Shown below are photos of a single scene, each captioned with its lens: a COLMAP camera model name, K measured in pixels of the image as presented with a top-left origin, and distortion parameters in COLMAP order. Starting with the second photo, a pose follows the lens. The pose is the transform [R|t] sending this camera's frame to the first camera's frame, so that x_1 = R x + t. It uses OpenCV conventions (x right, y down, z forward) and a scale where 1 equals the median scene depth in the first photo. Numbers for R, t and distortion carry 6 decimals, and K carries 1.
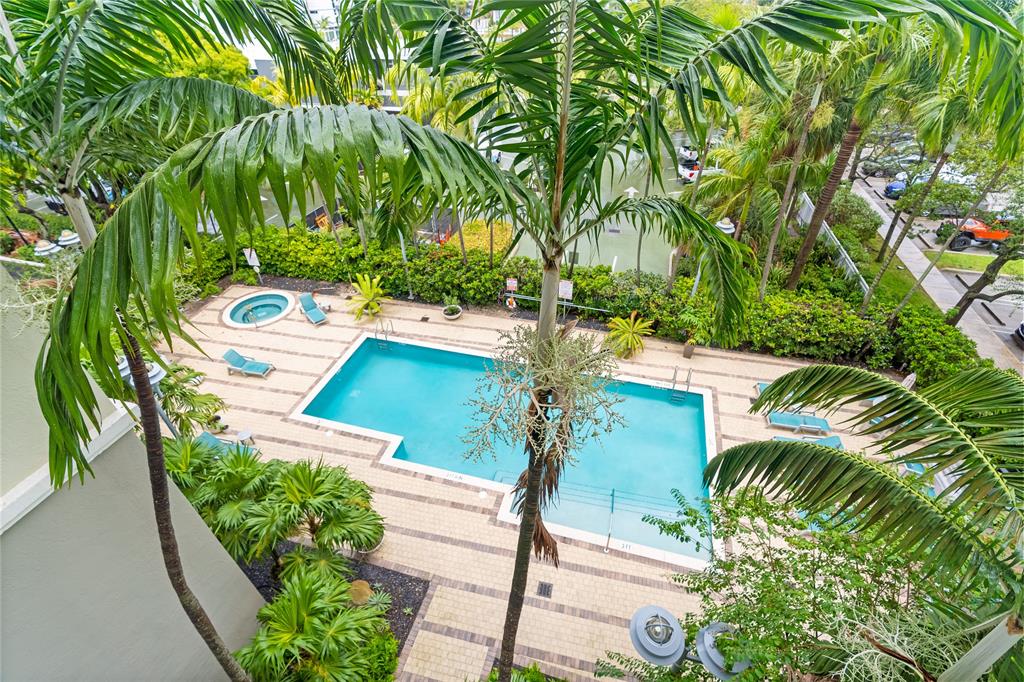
lens RADIAL K [[464.9, 0, 524.6], [0, 464.9, 340.7], [0, 0, 1]] dist [-0.016211, 0.000663]
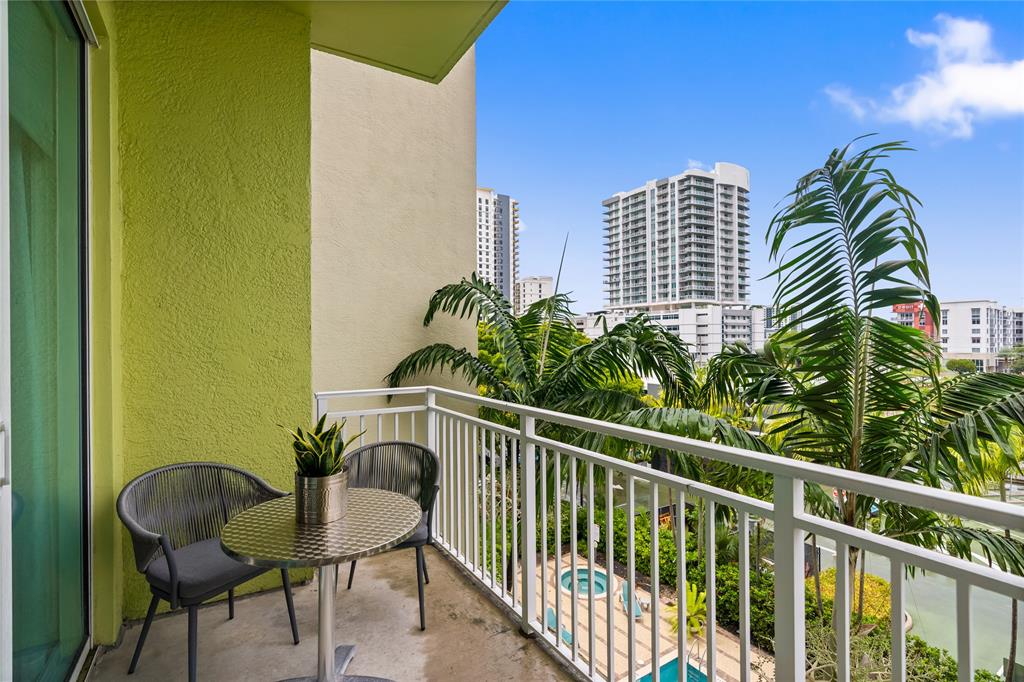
lens RADIAL K [[464.9, 0, 516.3], [0, 464.9, 339.9], [0, 0, 1]] dist [-0.016211, 0.000663]
pose [[0.736365, 0.002280, -0.676580, 0.216106], [-0.411078, 0.795763, -0.444721, 0.230586], [0.537384, 0.605604, 0.586910, -0.392358]]
